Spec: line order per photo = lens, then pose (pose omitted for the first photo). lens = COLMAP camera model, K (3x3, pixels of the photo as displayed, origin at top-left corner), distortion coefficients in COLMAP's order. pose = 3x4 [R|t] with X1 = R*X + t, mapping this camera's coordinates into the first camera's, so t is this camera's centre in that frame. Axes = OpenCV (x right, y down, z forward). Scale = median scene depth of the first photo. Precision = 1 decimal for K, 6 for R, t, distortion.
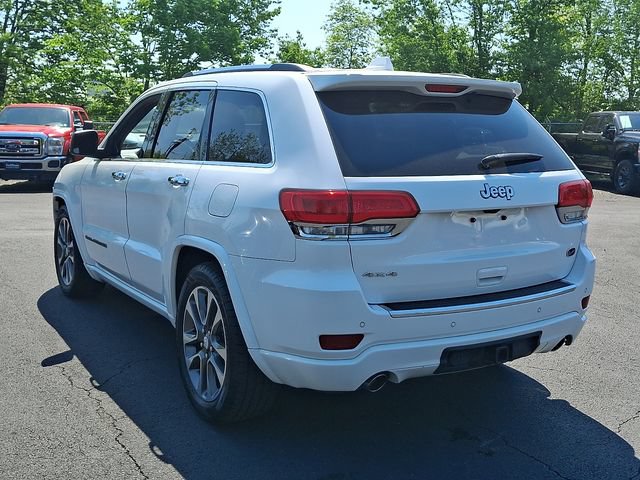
lens RADIAL K [[732.9, 0, 320.0], [0, 732.9, 240.0], [0, 0, 1]] dist [0.200823, -0.533261]
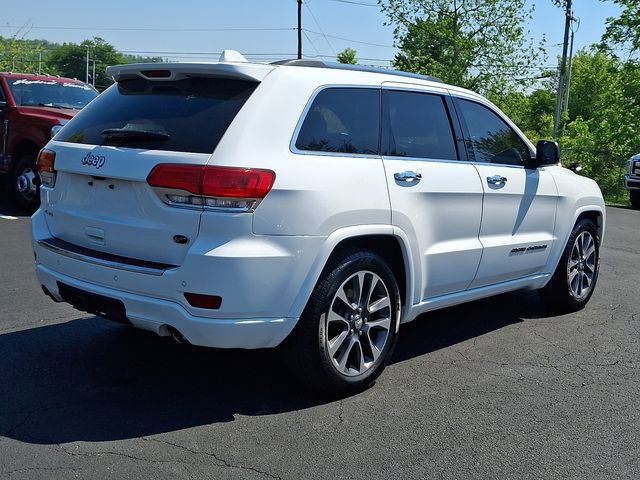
lens RADIAL K [[732.9, 0, 320.0], [0, 732.9, 240.0], [0, 0, 1]] dist [0.200823, -0.533261]
pose [[0.294650, 0.138568, -0.945505, 1.327350], [-0.189457, 0.978261, 0.084328, -0.099106], [0.936636, 0.154286, 0.314498, 0.907872]]
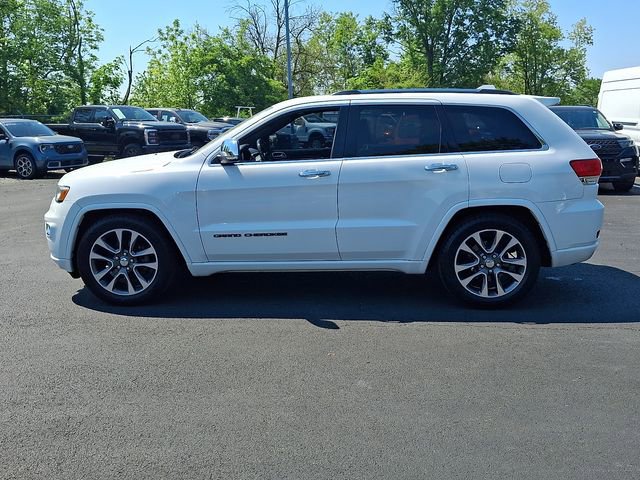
lens RADIAL K [[612.1, 0, 320.0], [0, 612.1, 240.0], [0, 0, 1]] dist [0.058768, -0.002420]
pose [[0.574178, -0.182470, 0.798138, -1.513677], [0.143397, 0.982192, 0.121389, -0.135944], [-0.806075, 0.044752, 0.590119, 0.532532]]
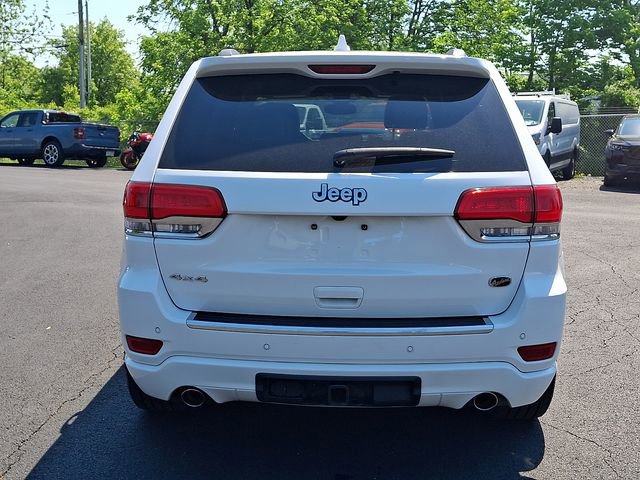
lens RADIAL K [[732.9, 0, 320.0], [0, 732.9, 240.0], [0, 0, 1]] dist [0.200823, -0.533261]
pose [[0.831935, 0.084764, -0.548360, 0.615688], [-0.081164, 0.996223, 0.030856, -0.035367], [0.548905, 0.018837, 0.835673, 0.289397]]
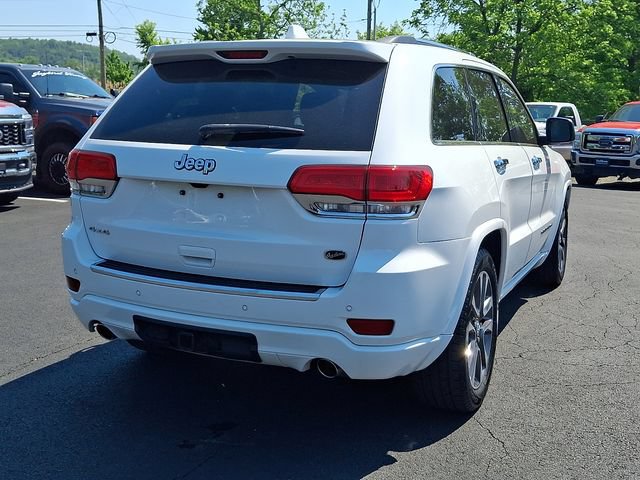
lens RADIAL K [[732.9, 0, 320.0], [0, 732.9, 240.0], [0, 0, 1]] dist [0.200823, -0.533261]
pose [[0.549130, 0.139204, -0.824062, 1.005921], [-0.143521, 0.987090, 0.071106, -0.054773], [0.823321, 0.079224, 0.562019, 0.571892]]
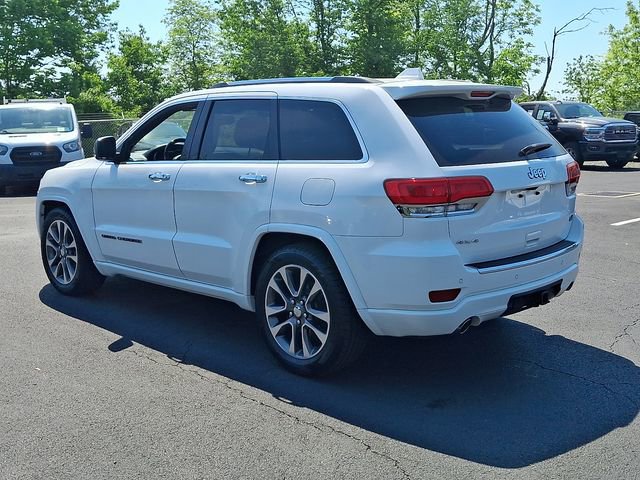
lens RADIAL K [[732.9, 0, 320.0], [0, 732.9, 240.0], [0, 0, 1]] dist [0.200823, -0.533261]
pose [[0.973902, -0.064878, 0.217497, -0.391583], [0.062548, 0.997887, 0.017584, 0.004691], [-0.218178, -0.003521, 0.975903, -0.179060]]
